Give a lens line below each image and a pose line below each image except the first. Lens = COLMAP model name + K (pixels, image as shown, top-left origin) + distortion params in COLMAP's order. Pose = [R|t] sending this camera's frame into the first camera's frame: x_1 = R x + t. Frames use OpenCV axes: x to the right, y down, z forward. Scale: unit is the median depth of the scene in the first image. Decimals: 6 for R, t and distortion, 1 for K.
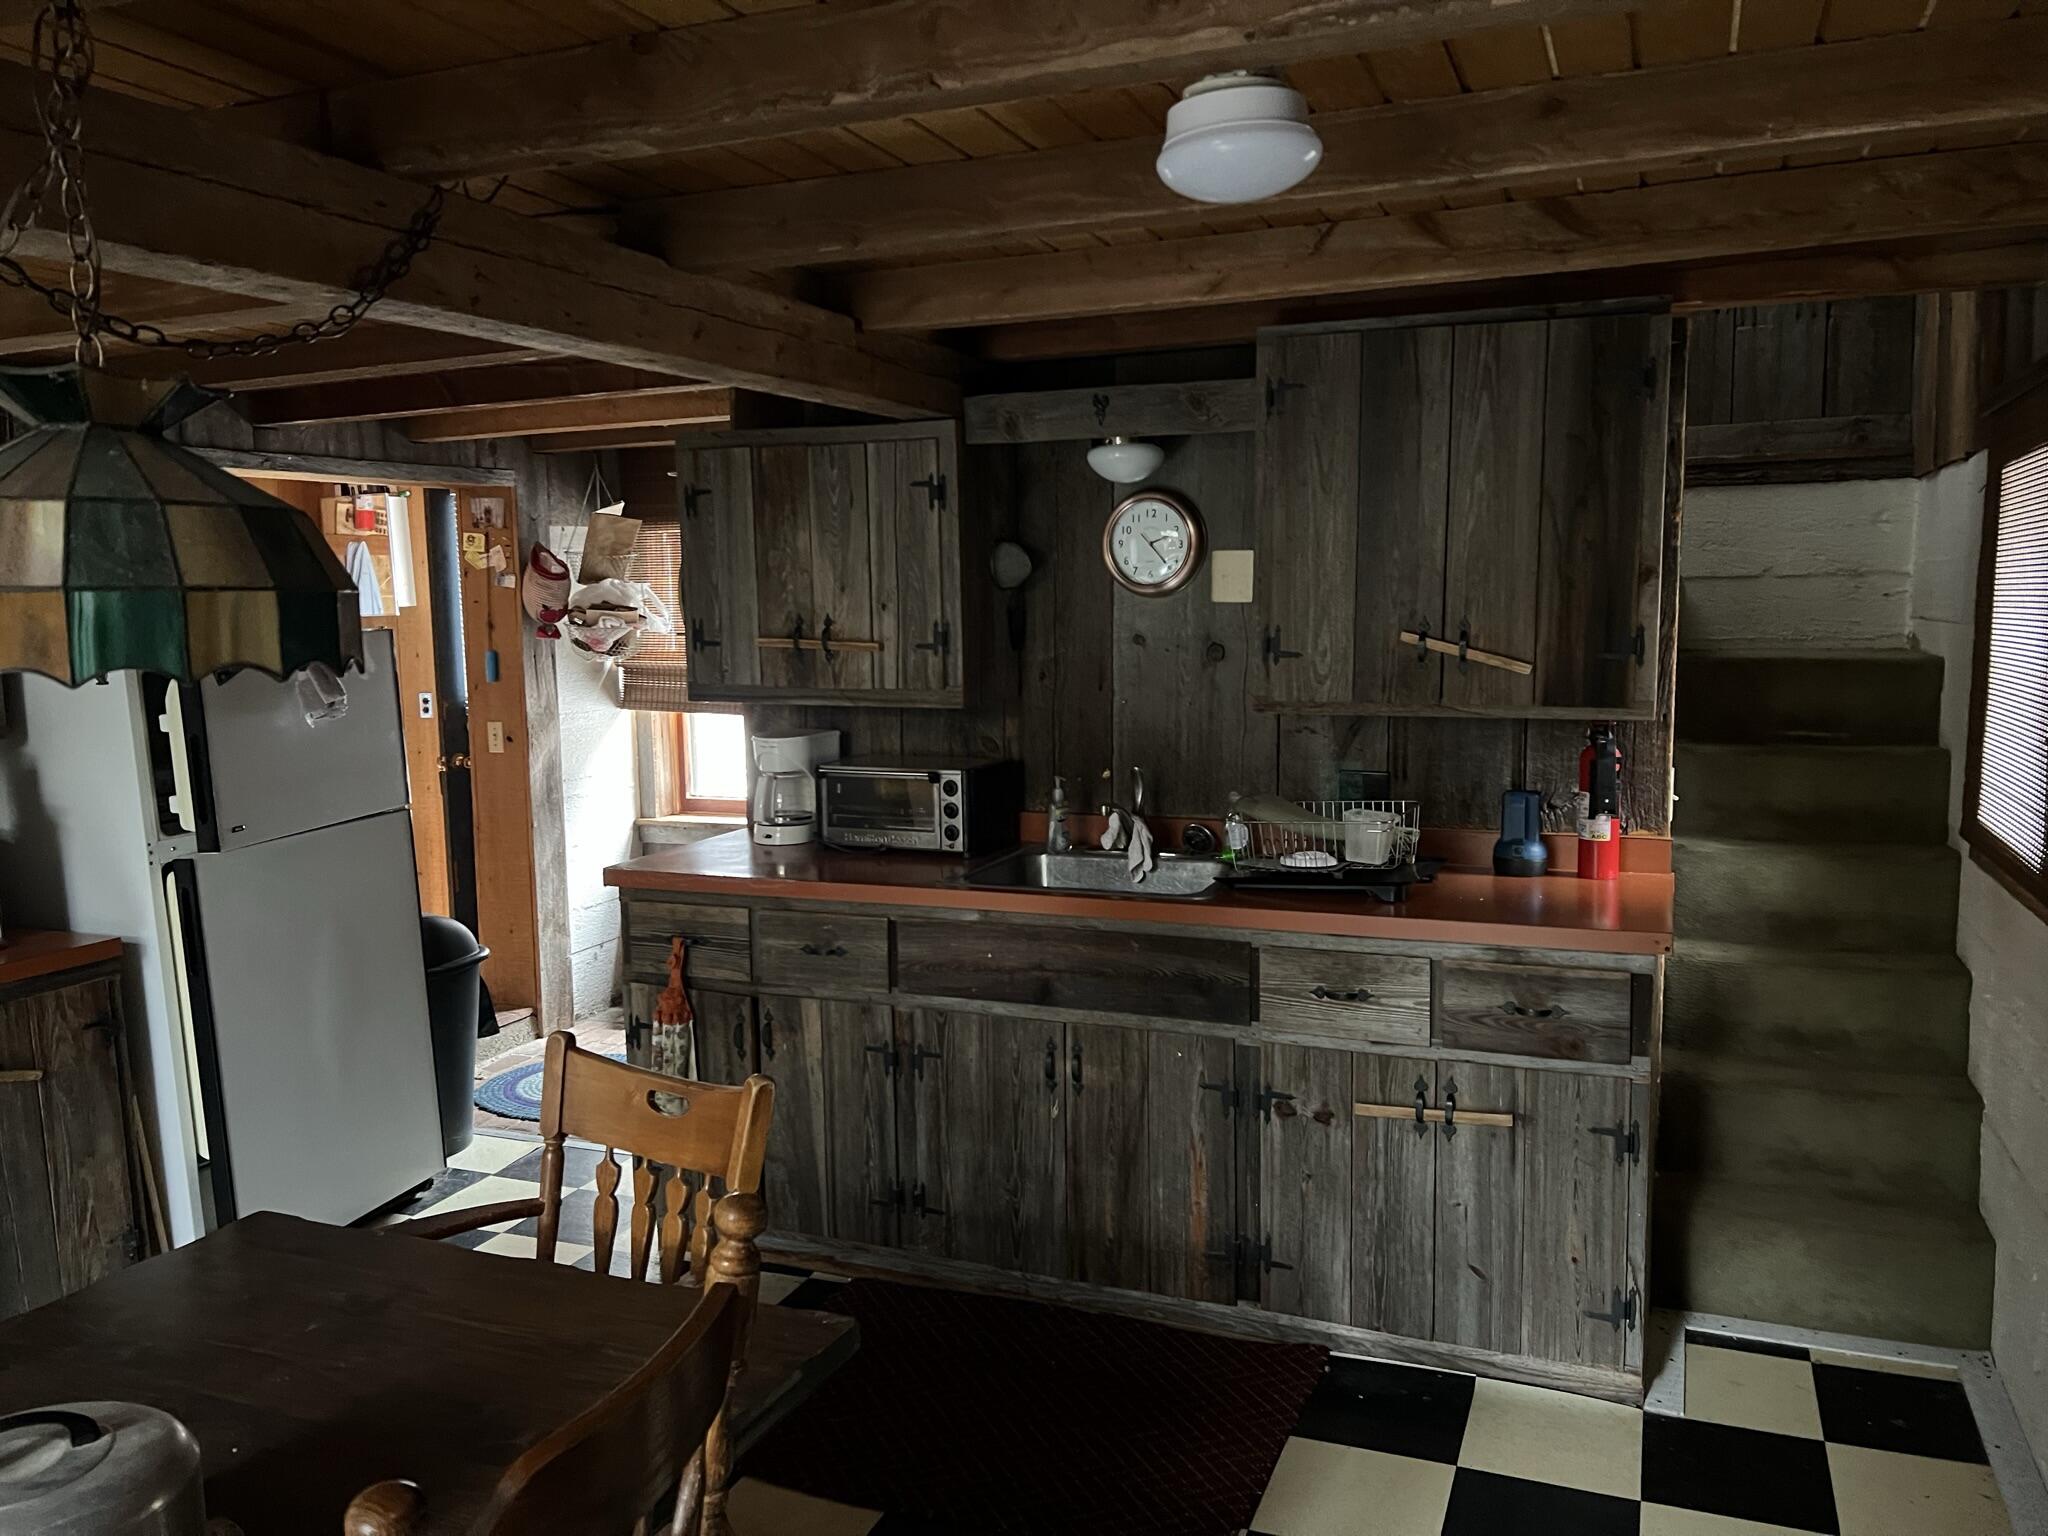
lens RADIAL K [[1539.5, 0, 1025.6], [0, 1539.5, 772.7], [0, 0, 1]] dist [0.053506, -0.052909]
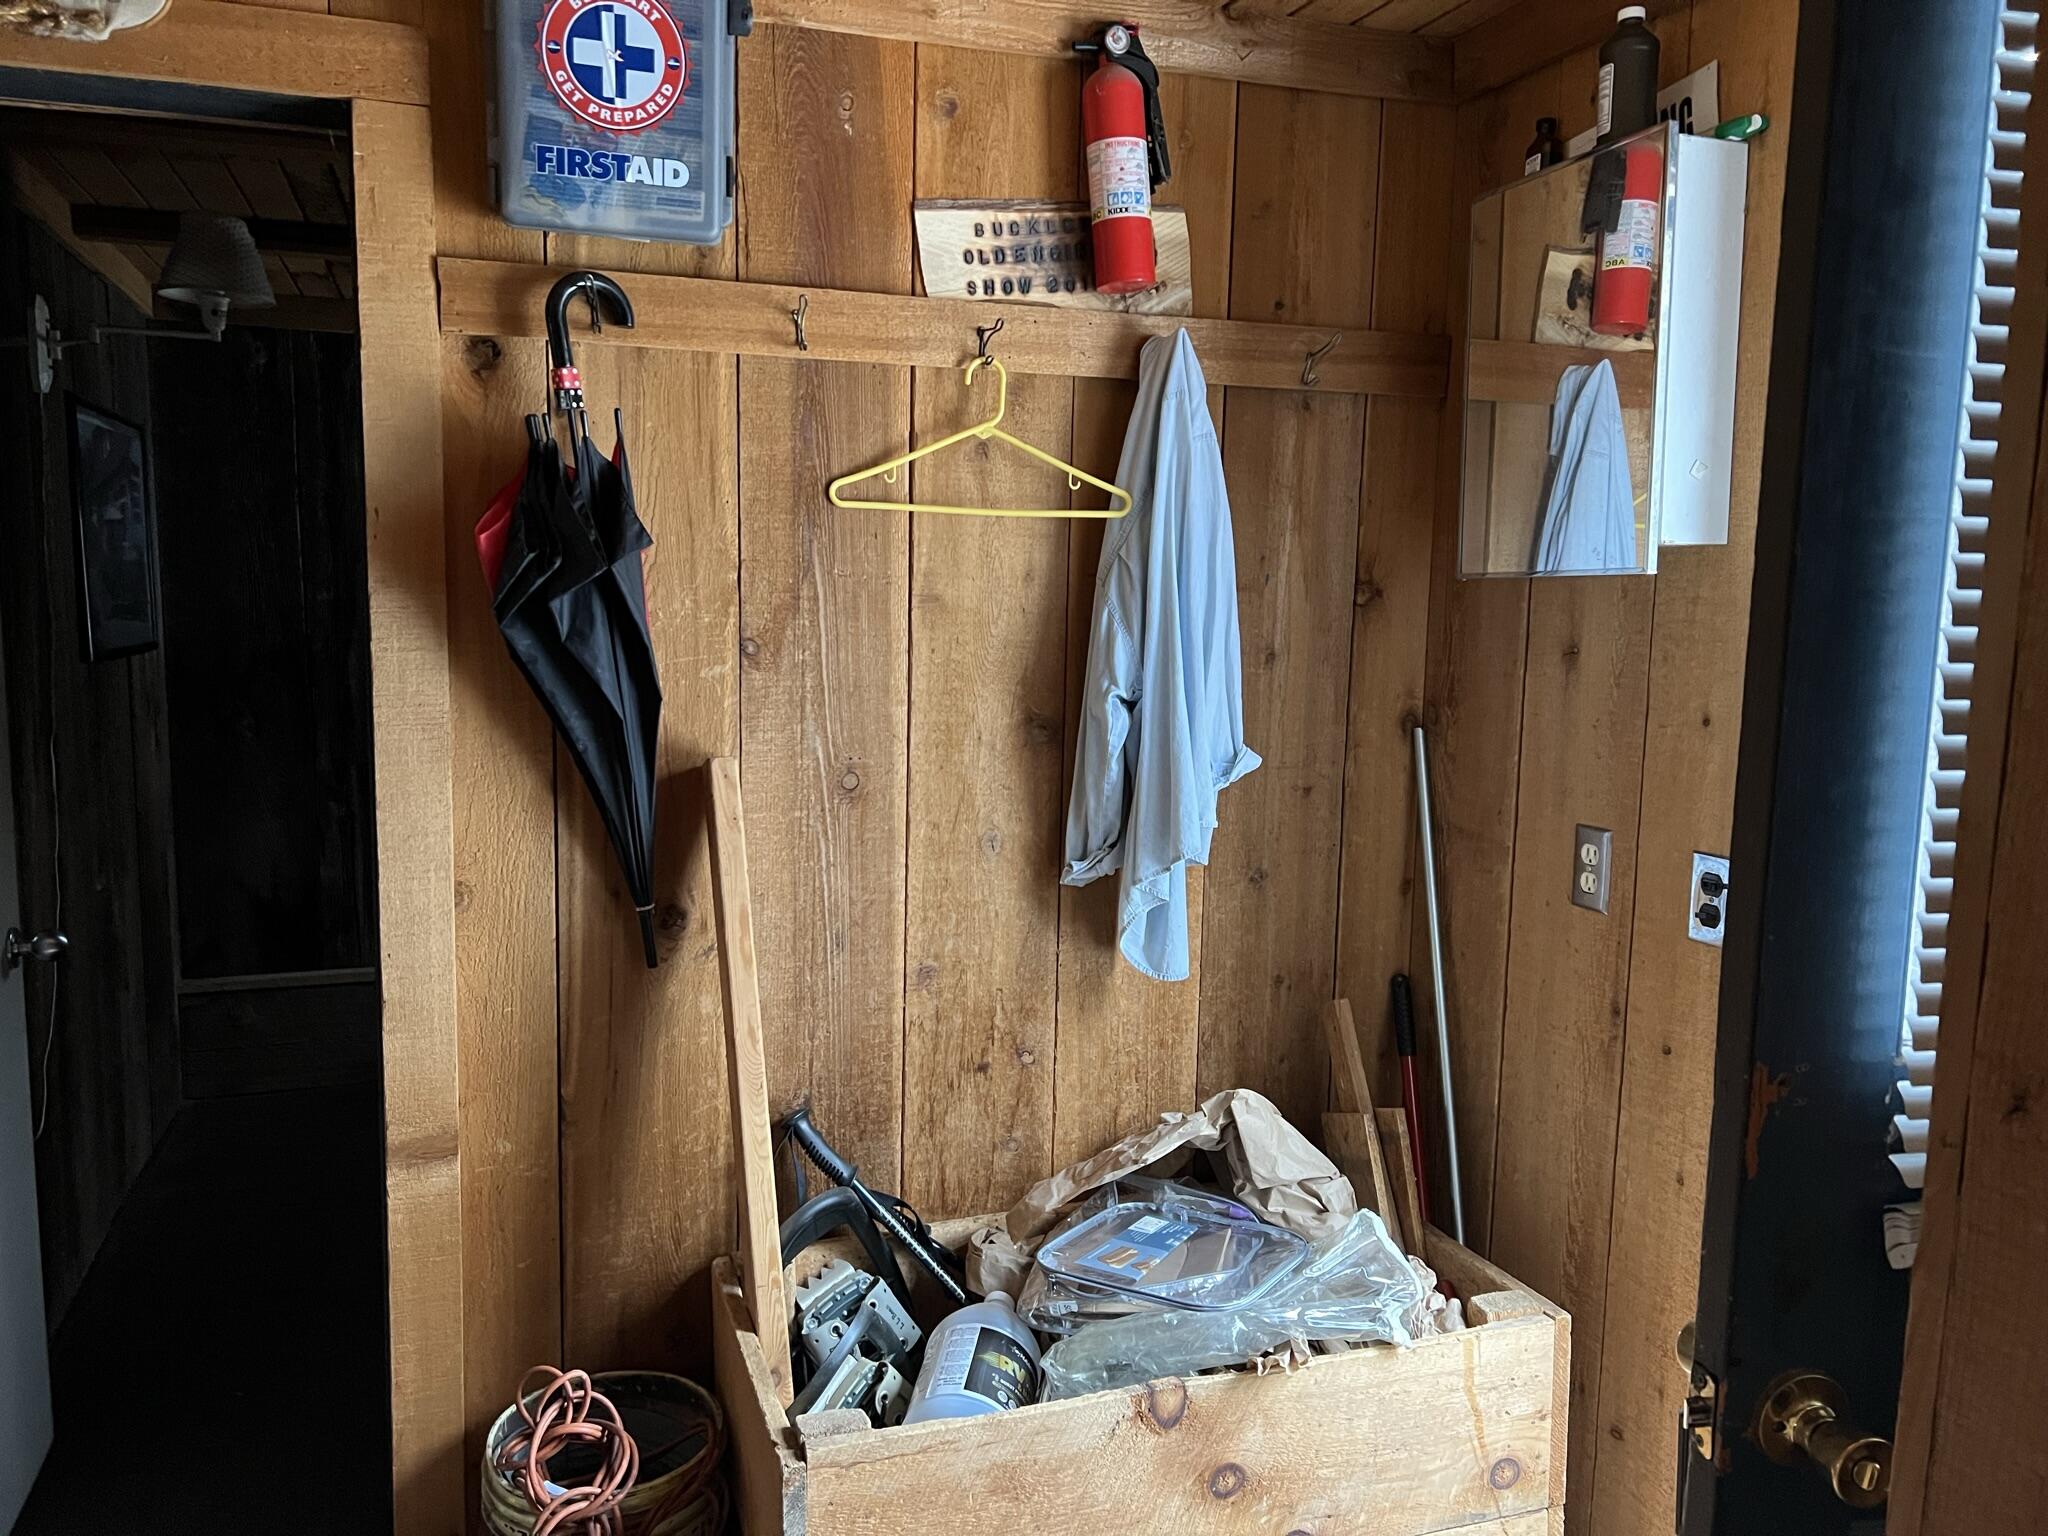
lens RADIAL K [[1539.5, 0, 1023.0], [0, 1539.5, 765.3], [0, 0, 1]] dist [0.053506, -0.052909]
pose [[0.683158, 0.125131, -0.719470, -0.258107], [-0.126866, 0.990565, 0.051817, -0.062663], [0.719166, 0.055878, 0.692588, 0.678673]]
